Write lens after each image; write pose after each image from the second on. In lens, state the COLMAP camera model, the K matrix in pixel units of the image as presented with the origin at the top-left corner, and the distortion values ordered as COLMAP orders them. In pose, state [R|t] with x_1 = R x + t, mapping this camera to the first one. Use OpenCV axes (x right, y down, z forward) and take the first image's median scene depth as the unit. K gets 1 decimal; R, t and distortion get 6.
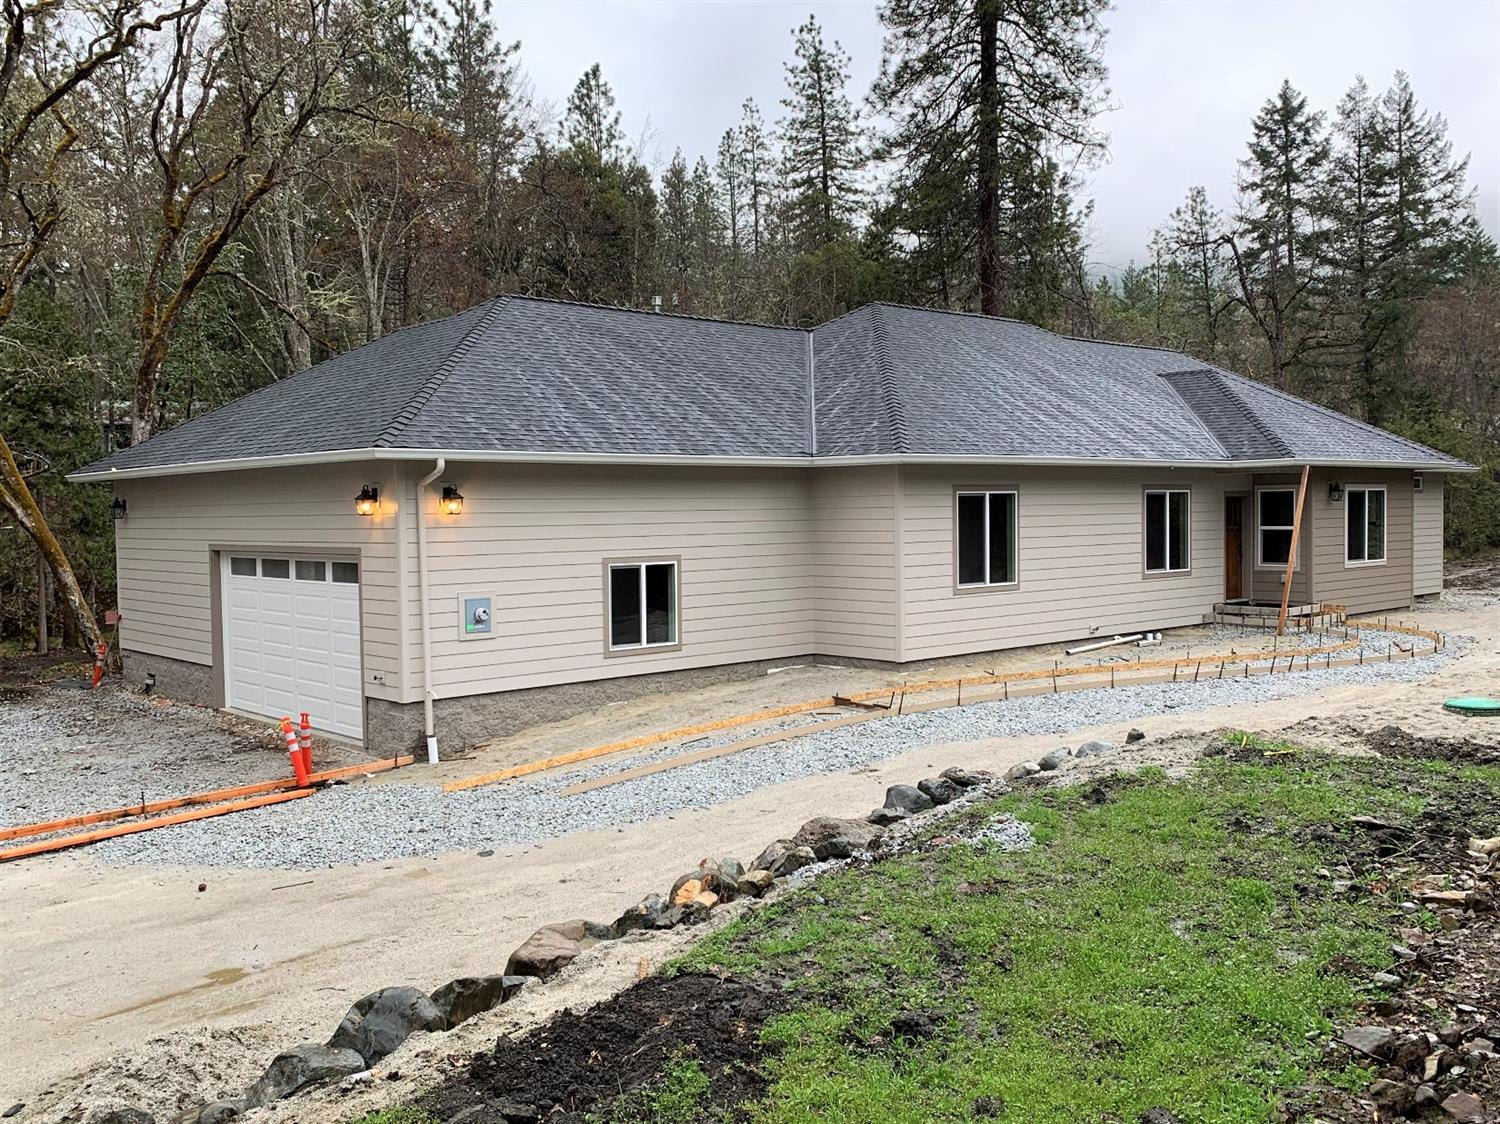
lens RADIAL K [[1340.0, 0, 748.5], [0, 1340.0, 577.3], [0, 0, 1]] dist [0.044833, 0.018439]
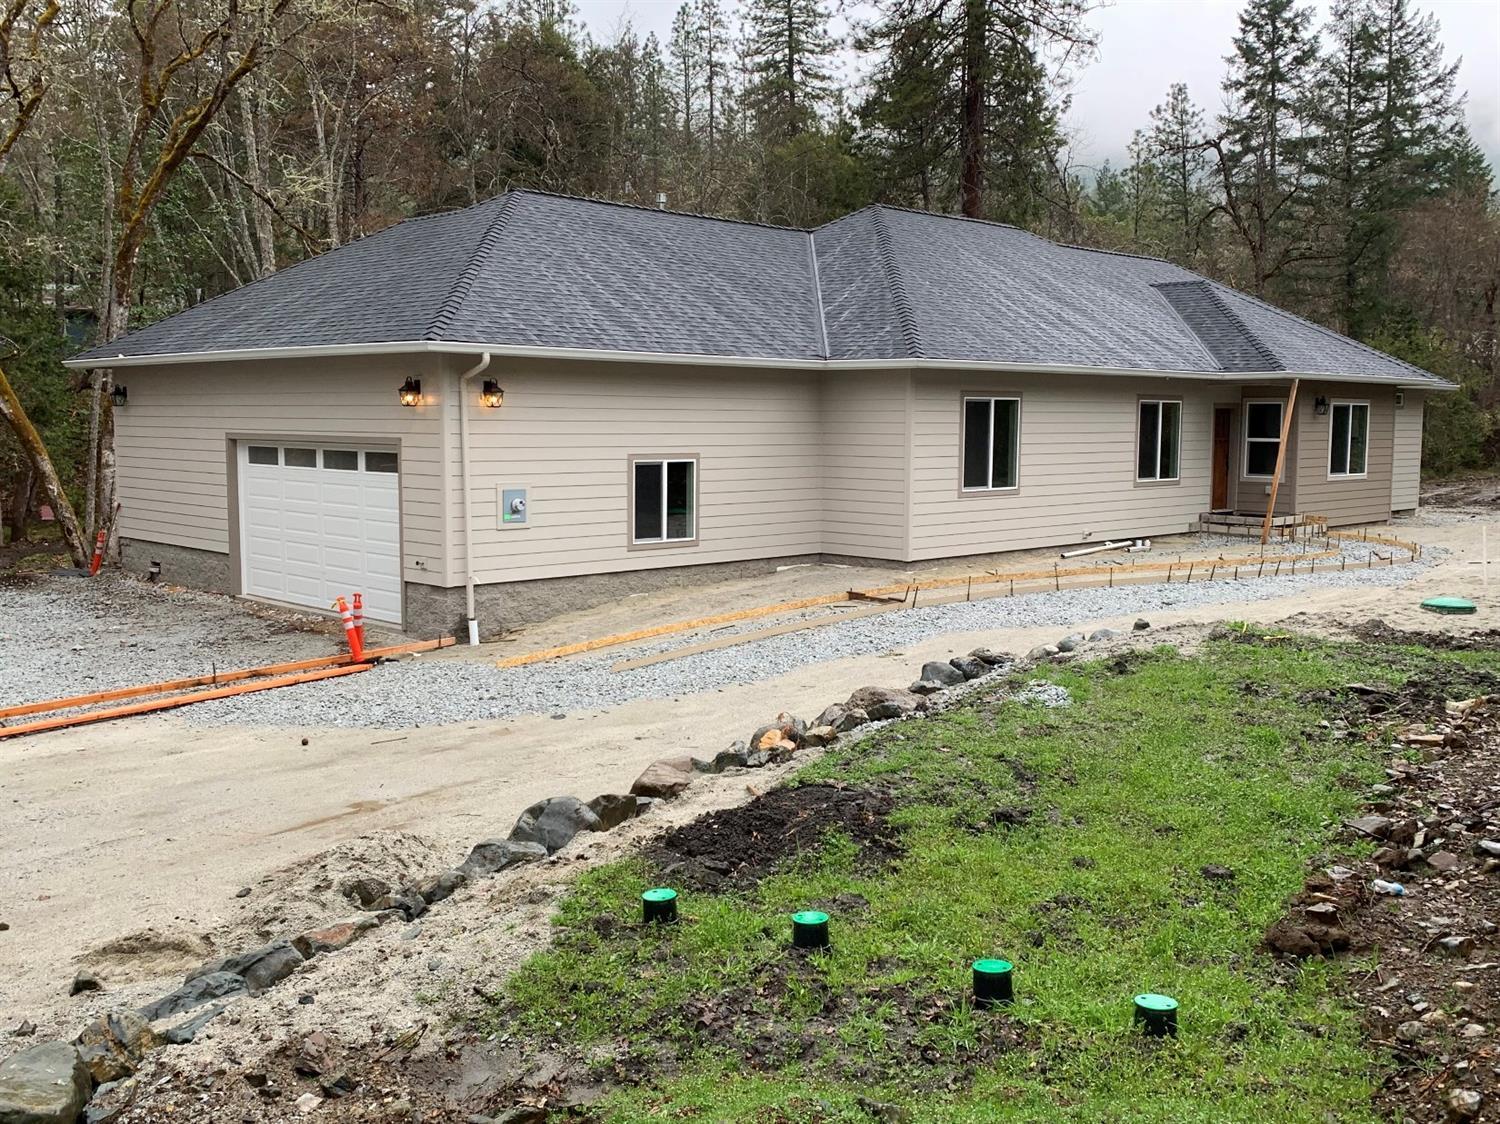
lens RADIAL K [[1428.7, 0, 746.2], [0, 1428.7, 562.1], [0, 0, 1]] dist [0.060915, 0.000000]
pose [[0.998942, 0.016226, 0.043022, -0.057923], [-0.018350, 0.998609, 0.049434, 0.011861], [-0.042160, -0.050172, 0.997850, -0.095960]]
